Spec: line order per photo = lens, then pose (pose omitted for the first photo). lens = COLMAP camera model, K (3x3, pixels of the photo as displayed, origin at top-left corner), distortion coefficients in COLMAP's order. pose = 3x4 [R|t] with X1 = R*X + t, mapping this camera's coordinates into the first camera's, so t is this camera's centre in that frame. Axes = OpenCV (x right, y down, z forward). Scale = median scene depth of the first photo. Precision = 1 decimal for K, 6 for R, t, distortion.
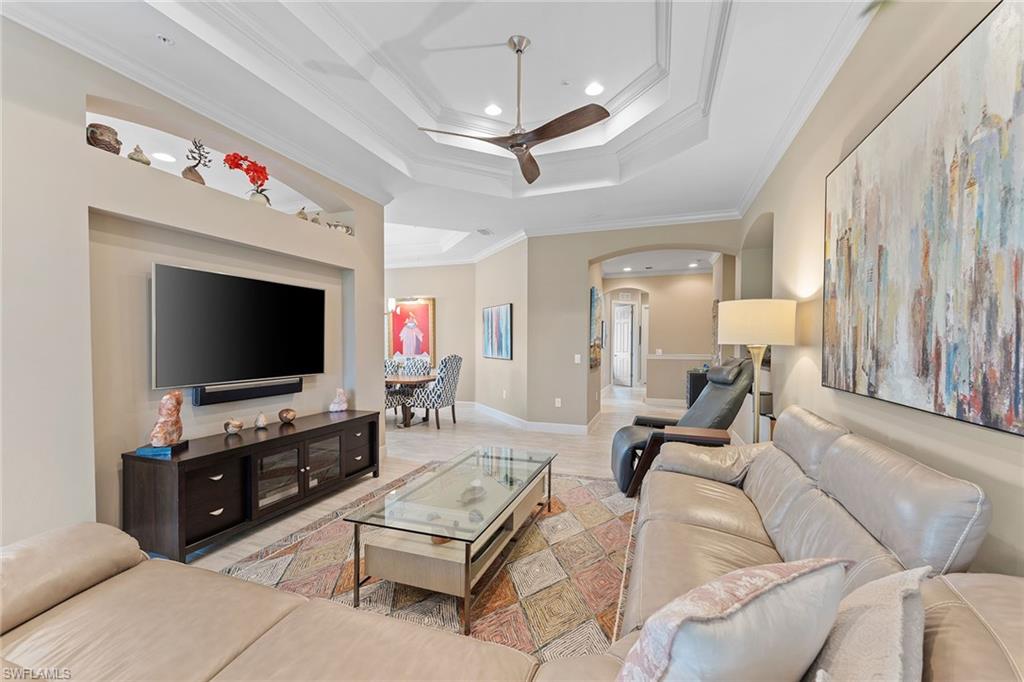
lens RADIAL K [[416.8, 0, 512.8], [0, 416.8, 351.0], [0, 0, 1]] dist [0.001804, 0.001186]
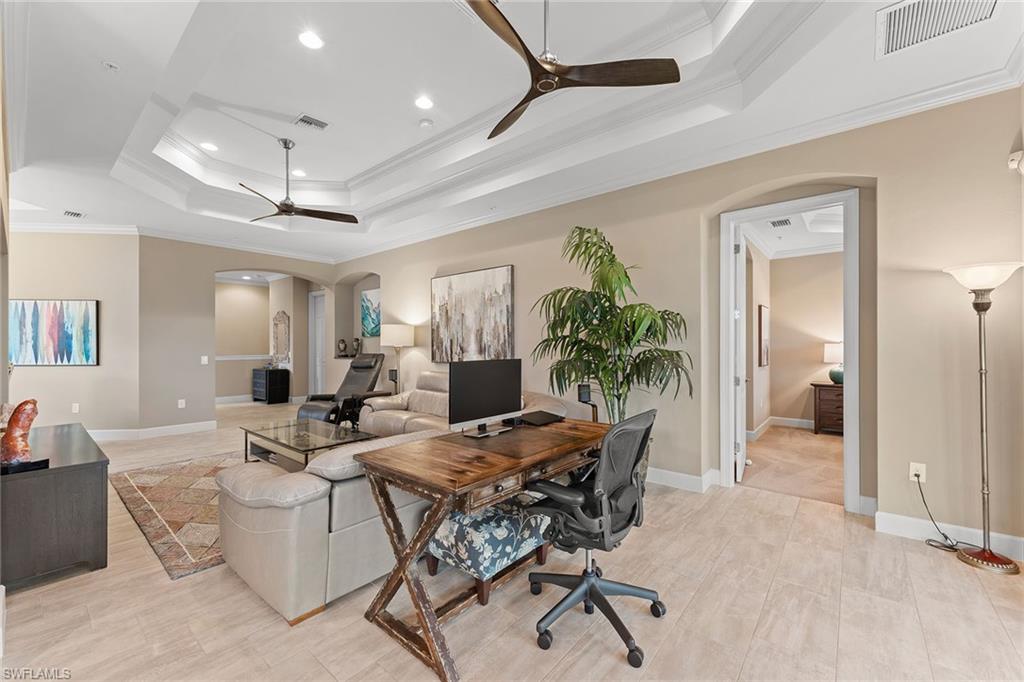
lens RADIAL K [[416.8, 0, 514.7], [0, 416.8, 344.6], [0, 0, 1]] dist [0.001804, 0.001186]
pose [[0.347581, -0.002171, 0.937647, -1.817928], [0.021408, 0.999755, -0.005621, 0.005101], [-0.937405, 0.022027, 0.347542, -0.416589]]
